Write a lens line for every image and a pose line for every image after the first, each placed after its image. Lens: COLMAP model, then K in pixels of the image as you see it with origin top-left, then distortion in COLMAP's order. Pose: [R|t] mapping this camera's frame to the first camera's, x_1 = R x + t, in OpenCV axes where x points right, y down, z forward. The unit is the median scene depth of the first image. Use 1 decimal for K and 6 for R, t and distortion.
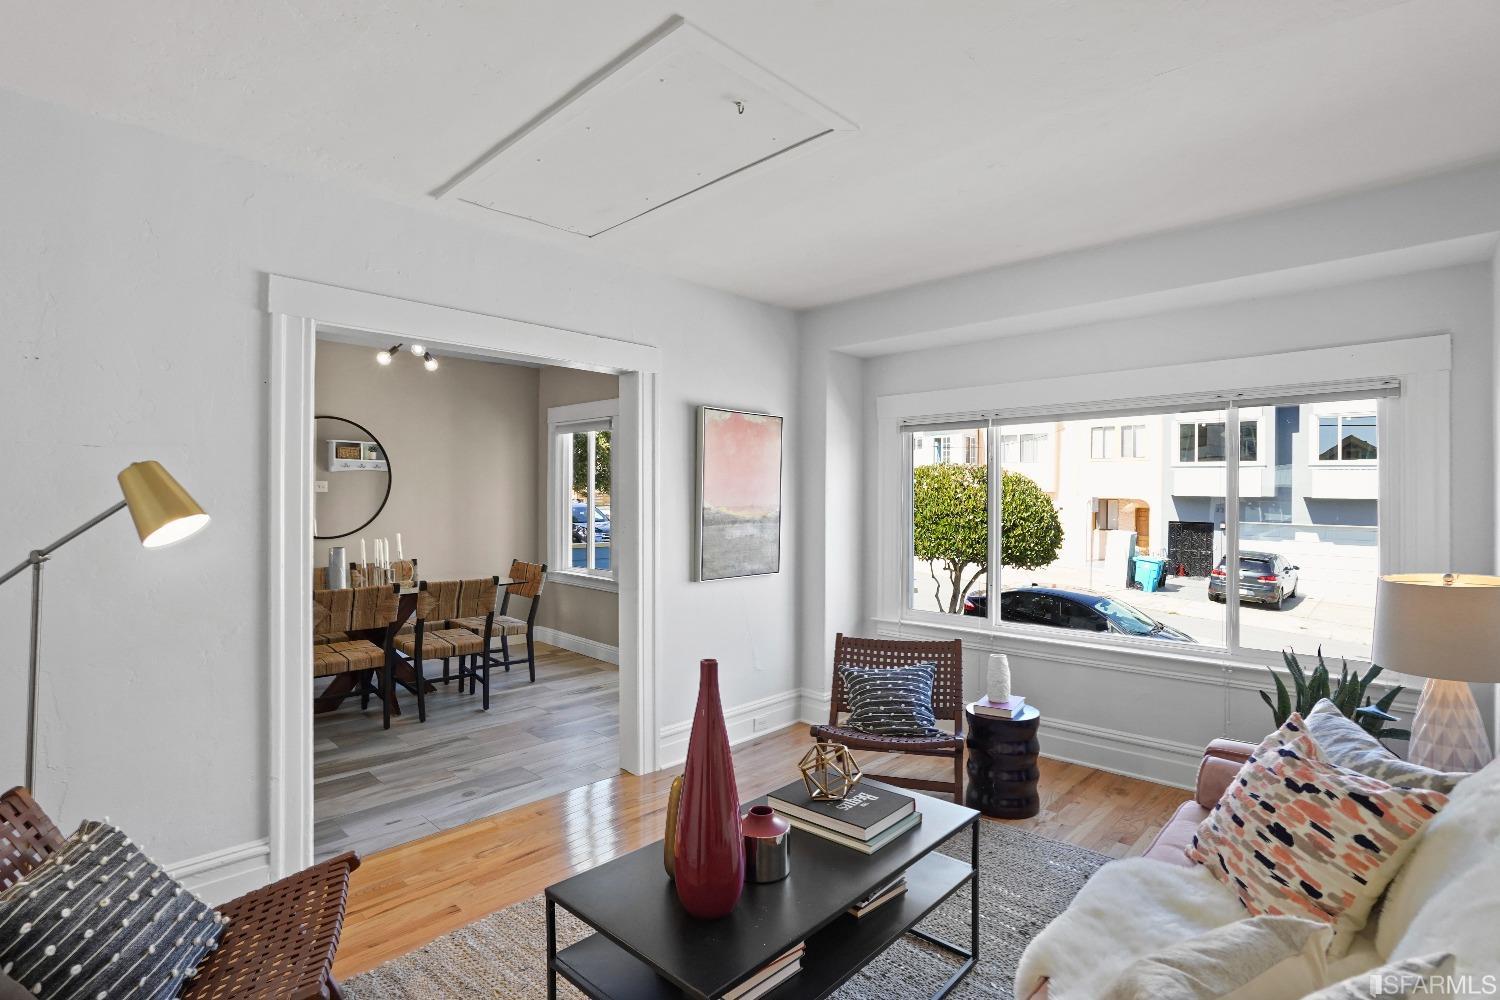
lens RADIAL K [[706.5, 0, 743.8], [0, 706.5, 501.6], [0, 0, 1]] dist [-0.041499, 0.009053]
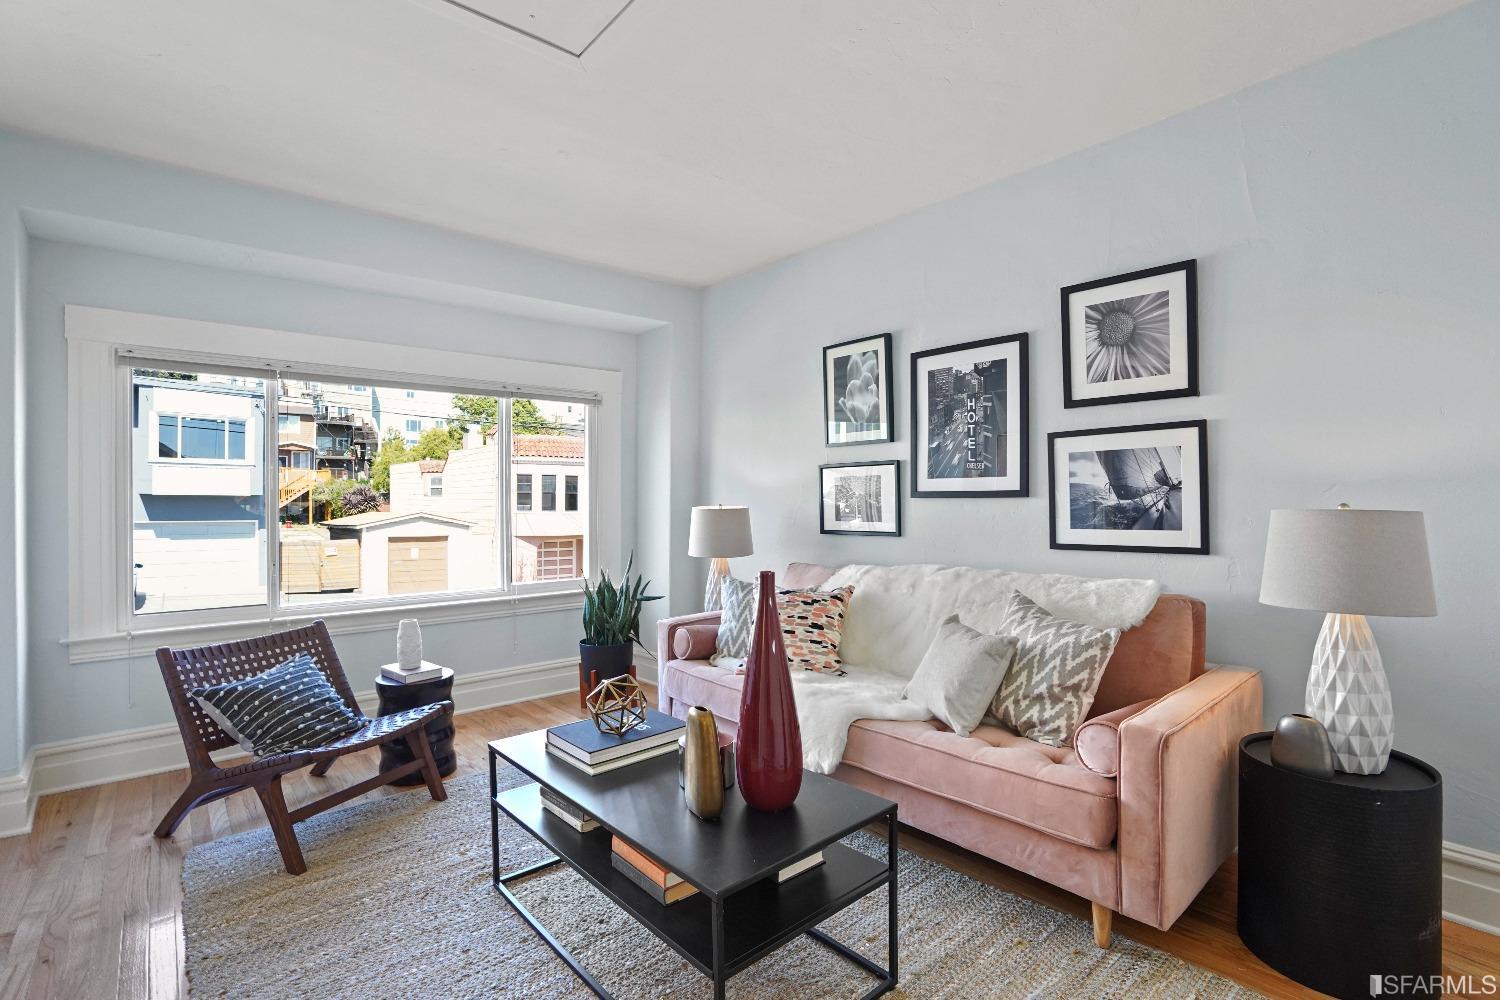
lens RADIAL K [[706.5, 0, 744.3], [0, 706.5, 496.7], [0, 0, 1]] dist [-0.041499, 0.009053]
pose [[0.108591, 0.003141, 0.994082, -1.166106], [0.005193, 0.999980, -0.003727, 0.118471], [-0.994073, 0.005567, 0.108572, 0.939954]]
